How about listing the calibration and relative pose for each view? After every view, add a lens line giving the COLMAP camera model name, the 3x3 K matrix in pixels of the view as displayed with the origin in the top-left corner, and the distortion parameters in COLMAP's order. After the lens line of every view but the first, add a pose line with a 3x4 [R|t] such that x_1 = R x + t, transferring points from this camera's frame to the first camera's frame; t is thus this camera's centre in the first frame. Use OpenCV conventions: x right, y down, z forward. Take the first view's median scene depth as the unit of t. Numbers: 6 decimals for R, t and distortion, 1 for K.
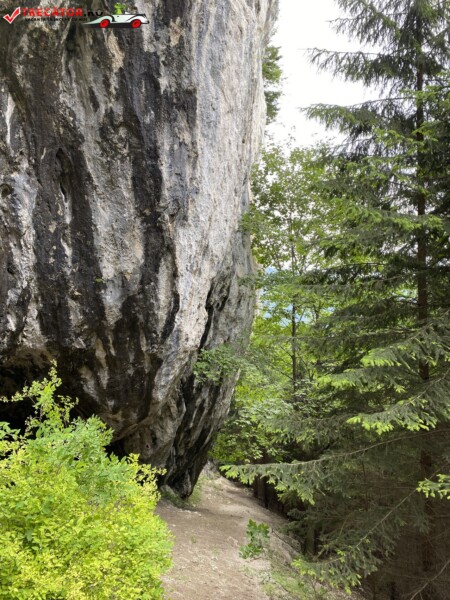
lens RADIAL K [[457.7, 0, 227.7], [0, 457.7, 302.5], [0, 0, 1]] dist [0.024803, -0.025406]
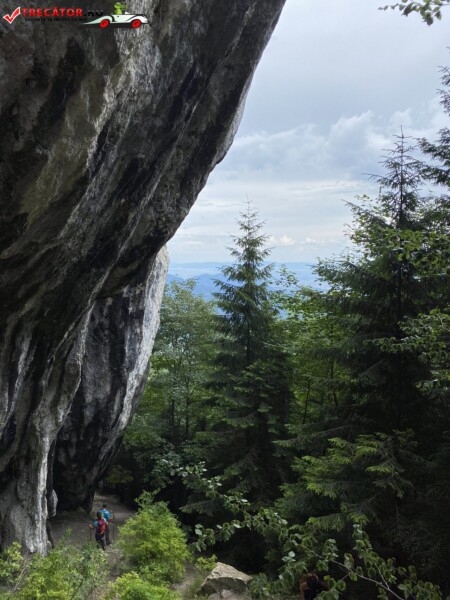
lens RADIAL K [[457.7, 0, 220.8], [0, 457.7, 289.8], [0, 0, 1]] dist [0.024803, -0.025406]
pose [[0.944568, 0.019291, 0.327750, -0.390582], [-0.016926, 0.999806, -0.010065, -0.511959], [-0.327881, 0.003960, 0.944711, -0.921867]]
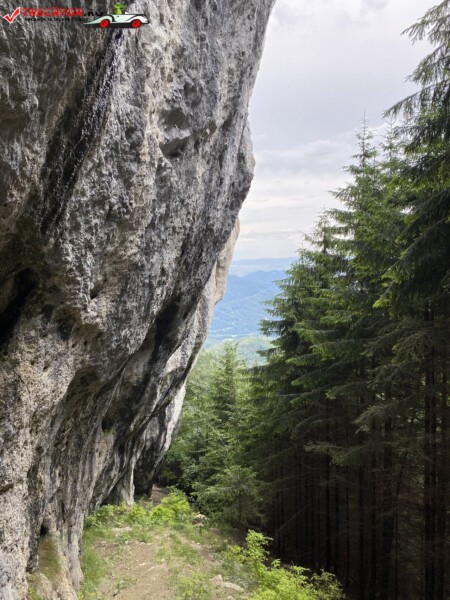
lens RADIAL K [[457.7, 0, 219.6], [0, 457.7, 302.3], [0, 0, 1]] dist [0.024803, -0.025406]
pose [[0.977114, -0.003927, 0.212679, -0.490451], [-0.000536, 0.999781, 0.020921, -1.219595], [-0.212714, -0.020557, 0.976898, -2.619428]]
